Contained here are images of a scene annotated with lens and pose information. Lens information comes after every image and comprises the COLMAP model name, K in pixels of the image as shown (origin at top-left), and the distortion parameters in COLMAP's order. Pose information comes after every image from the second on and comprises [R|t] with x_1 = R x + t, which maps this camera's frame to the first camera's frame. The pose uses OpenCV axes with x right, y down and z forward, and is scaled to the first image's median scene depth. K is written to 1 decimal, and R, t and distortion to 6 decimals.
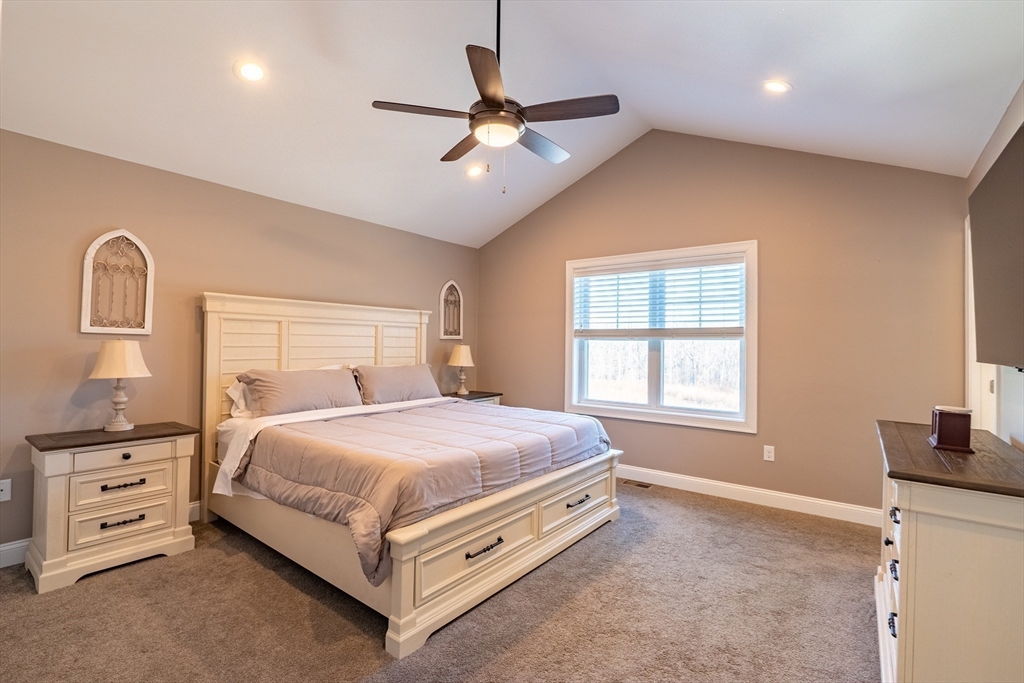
lens RADIAL K [[474.7, 0, 519.5], [0, 474.7, 339.1], [0, 0, 1]] dist [-0.009616, 0.000946]
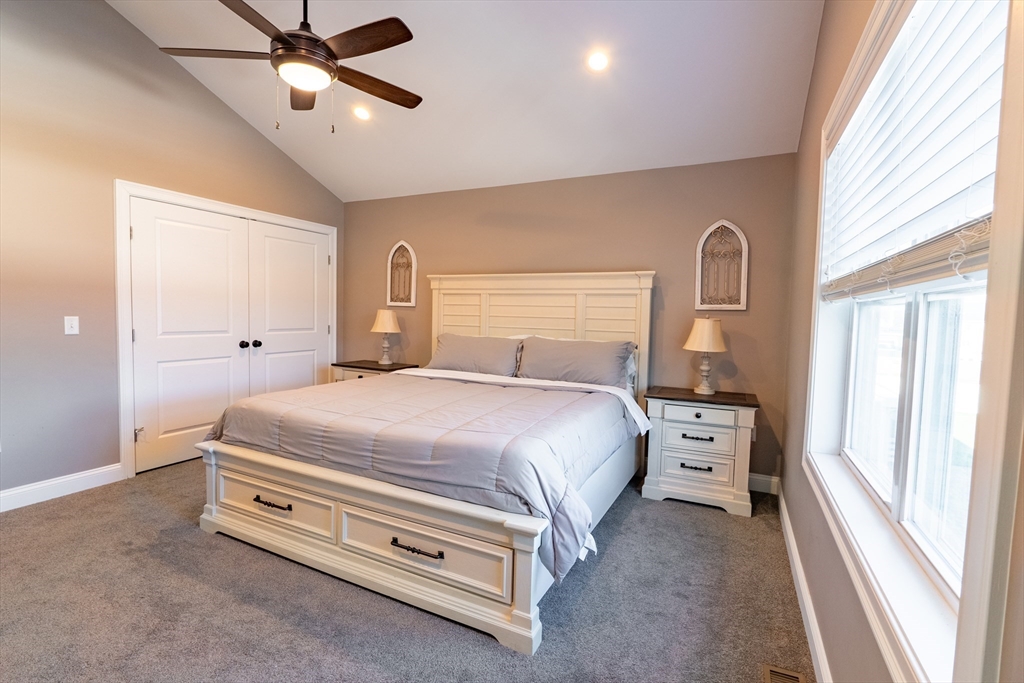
lens RADIAL K [[474.7, 0, 517.8], [0, 474.7, 338.4], [0, 0, 1]] dist [-0.009616, 0.000946]
pose [[0.180025, 0.045084, -0.982628, 0.750234], [-0.008642, 0.998983, 0.044251, 0.021559], [0.983624, 0.000525, 0.180232, 0.981850]]
